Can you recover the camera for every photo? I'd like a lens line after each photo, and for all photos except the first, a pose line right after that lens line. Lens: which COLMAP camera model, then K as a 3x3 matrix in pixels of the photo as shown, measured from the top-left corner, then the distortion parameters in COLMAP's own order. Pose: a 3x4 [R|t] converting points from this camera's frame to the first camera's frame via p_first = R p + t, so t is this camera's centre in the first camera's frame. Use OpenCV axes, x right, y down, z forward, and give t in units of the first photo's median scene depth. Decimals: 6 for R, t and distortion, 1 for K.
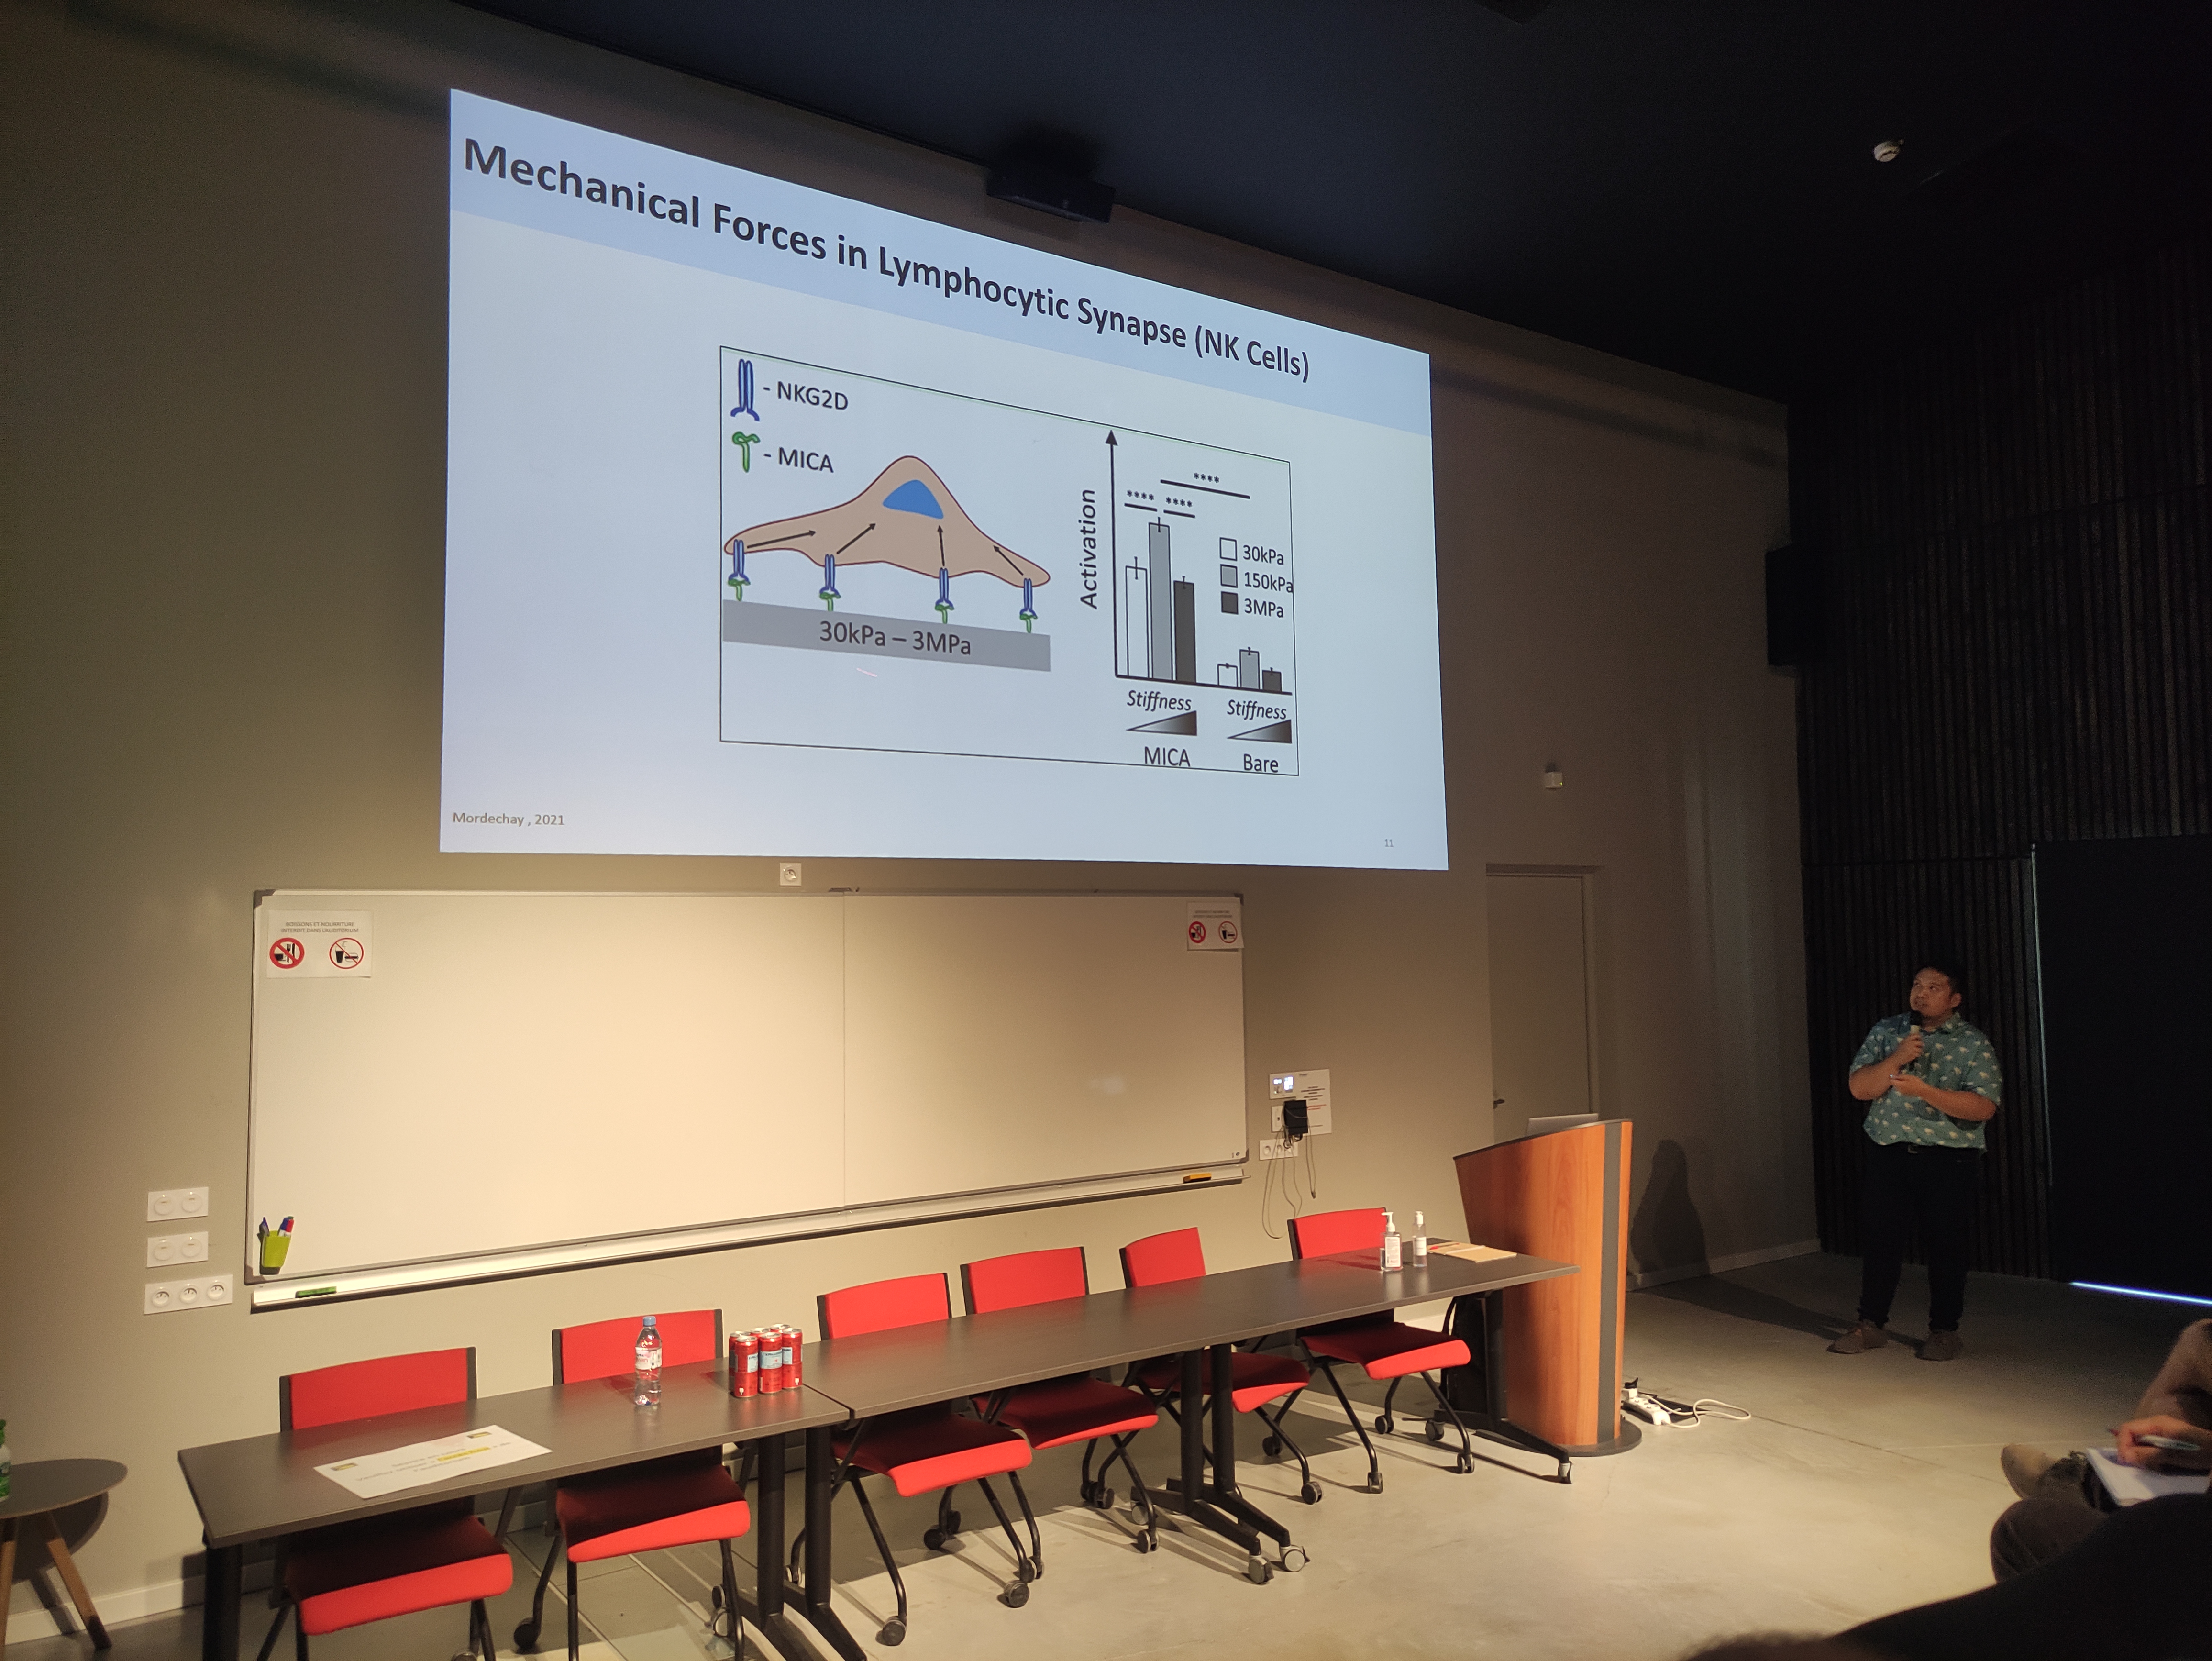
lens RADIAL K [[1634.1, 0, 1106.0], [0, 1634.1, 830.5], [0, 0, 1]] dist [0.080768, -0.109760]
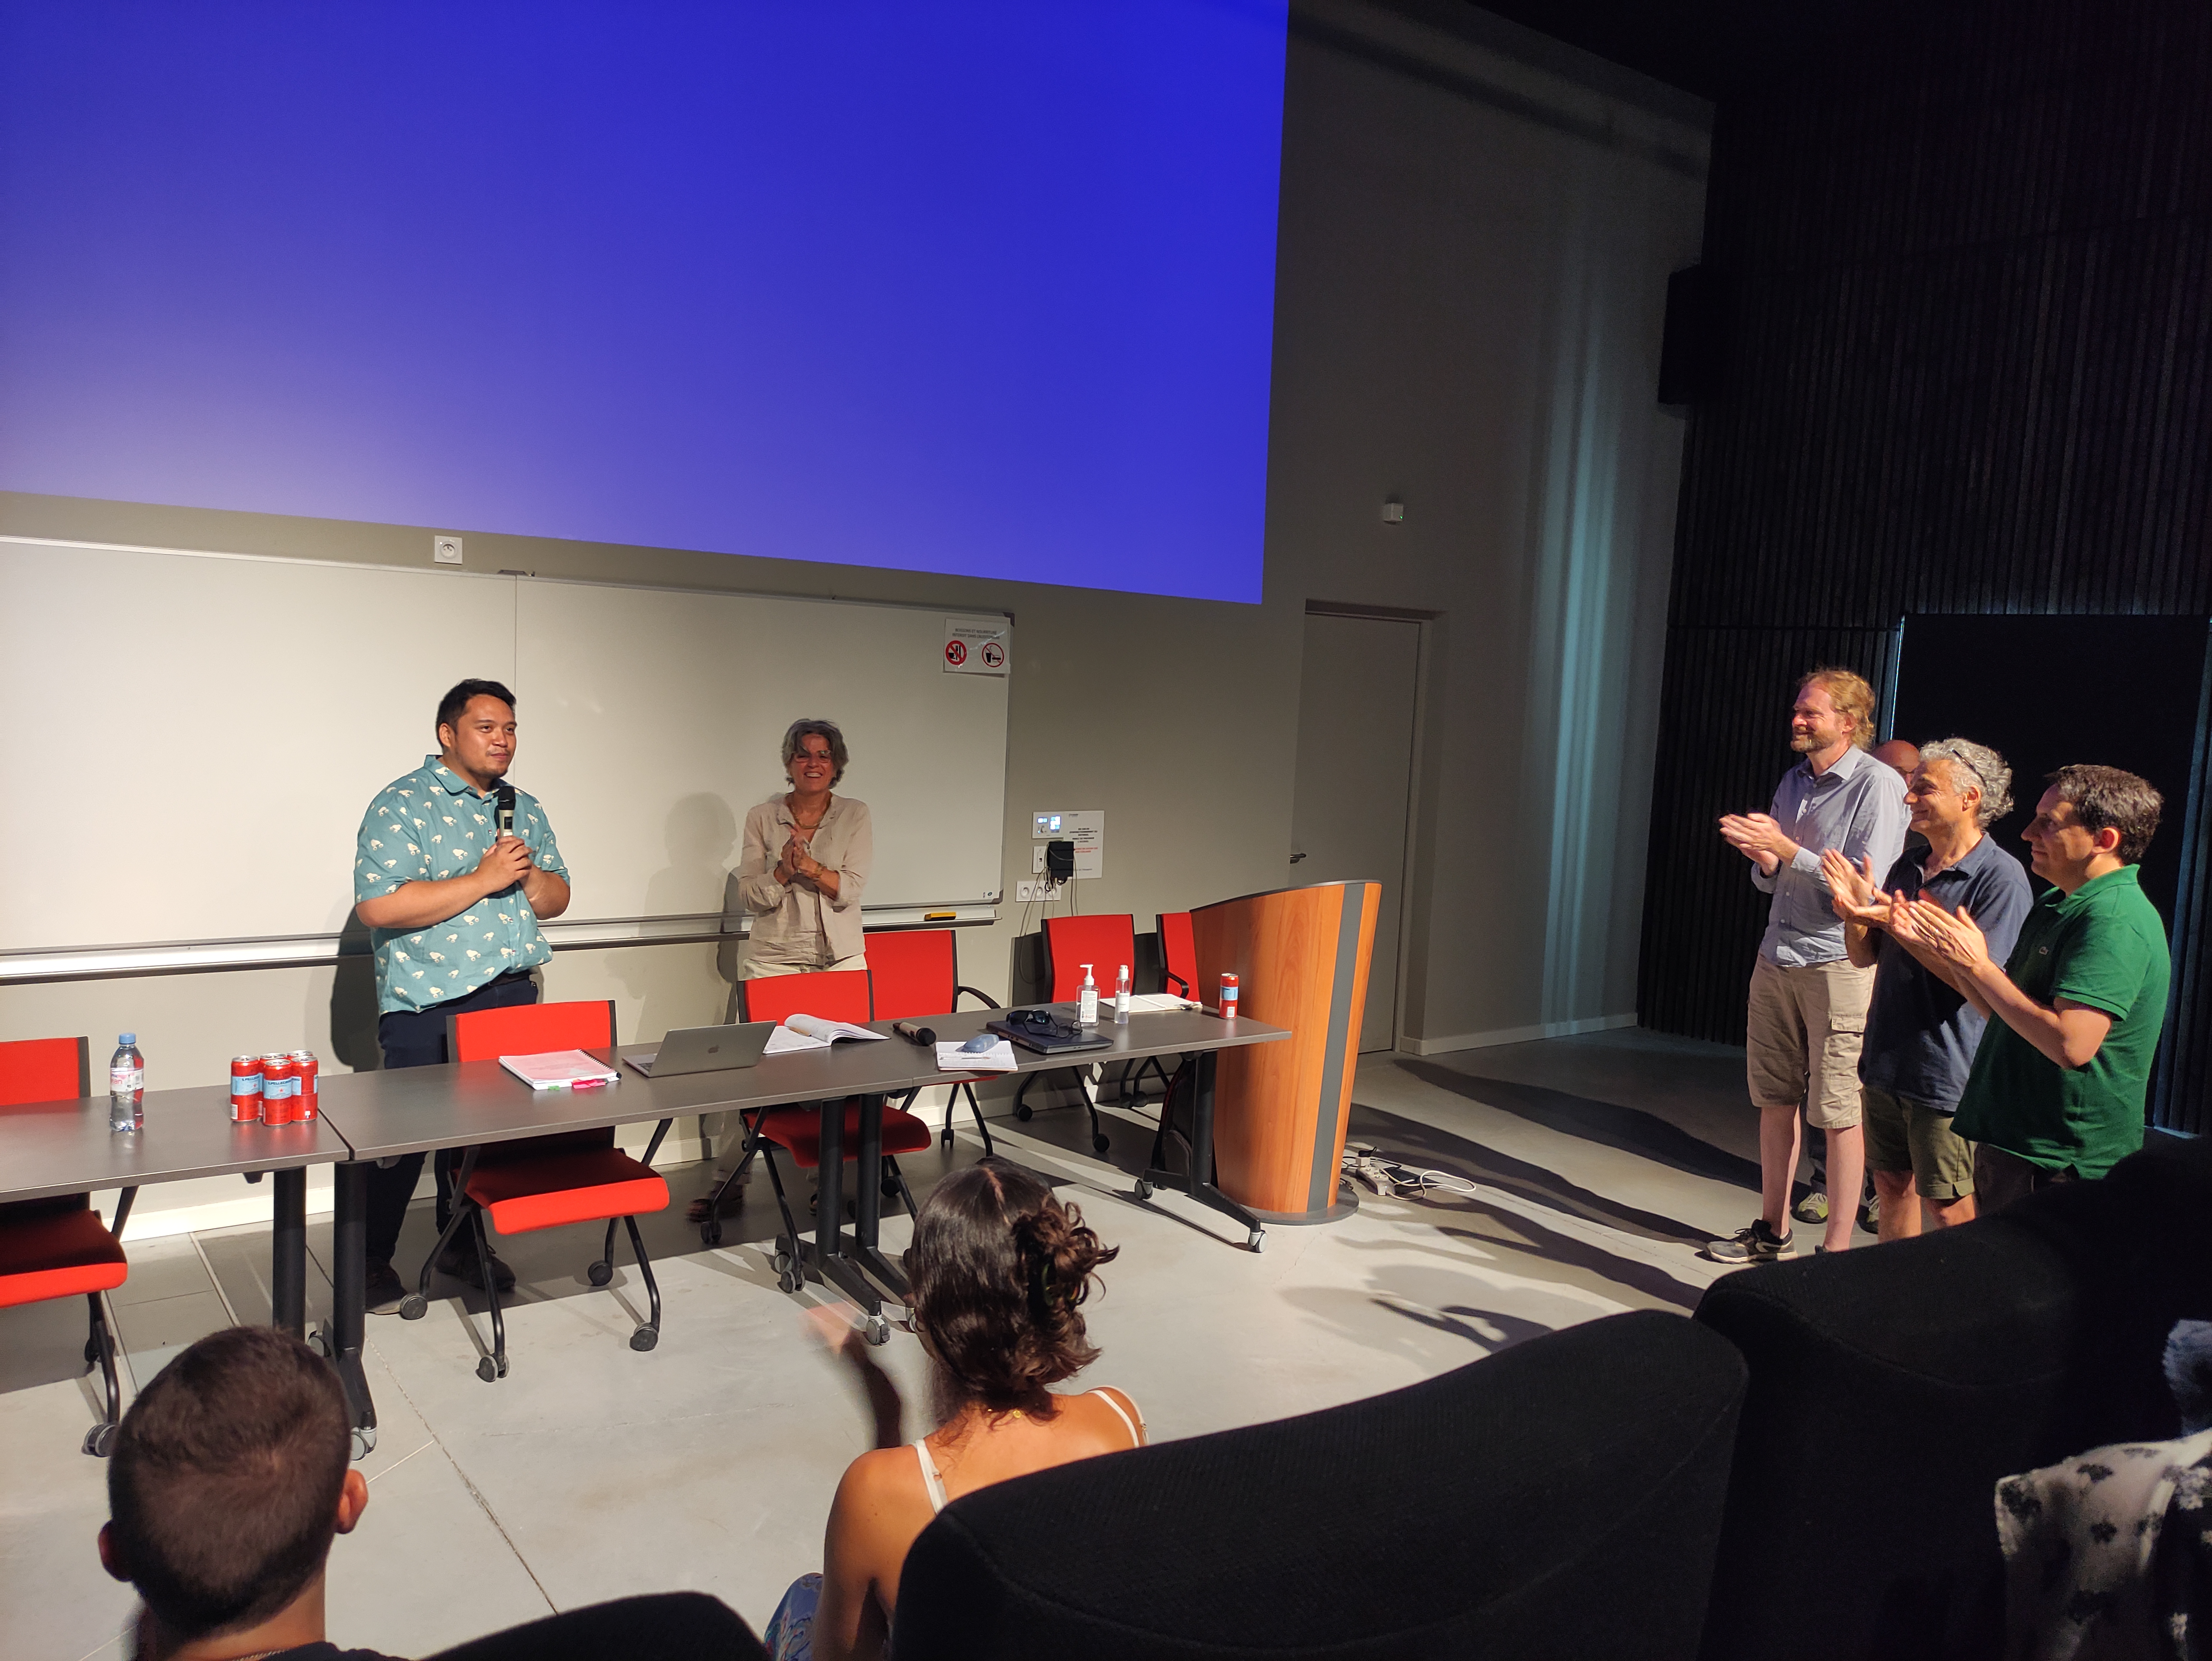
lens RADIAL K [[1634.1, 0, 1106.0], [0, 1634.1, 830.5], [0, 0, 1]] dist [0.080768, -0.109760]
pose [[0.997911, 0.061026, 0.021195, 0.126158], [-0.063613, 0.985439, 0.157682, 0.011233], [-0.011264, -0.158700, 0.987263, 0.088956]]
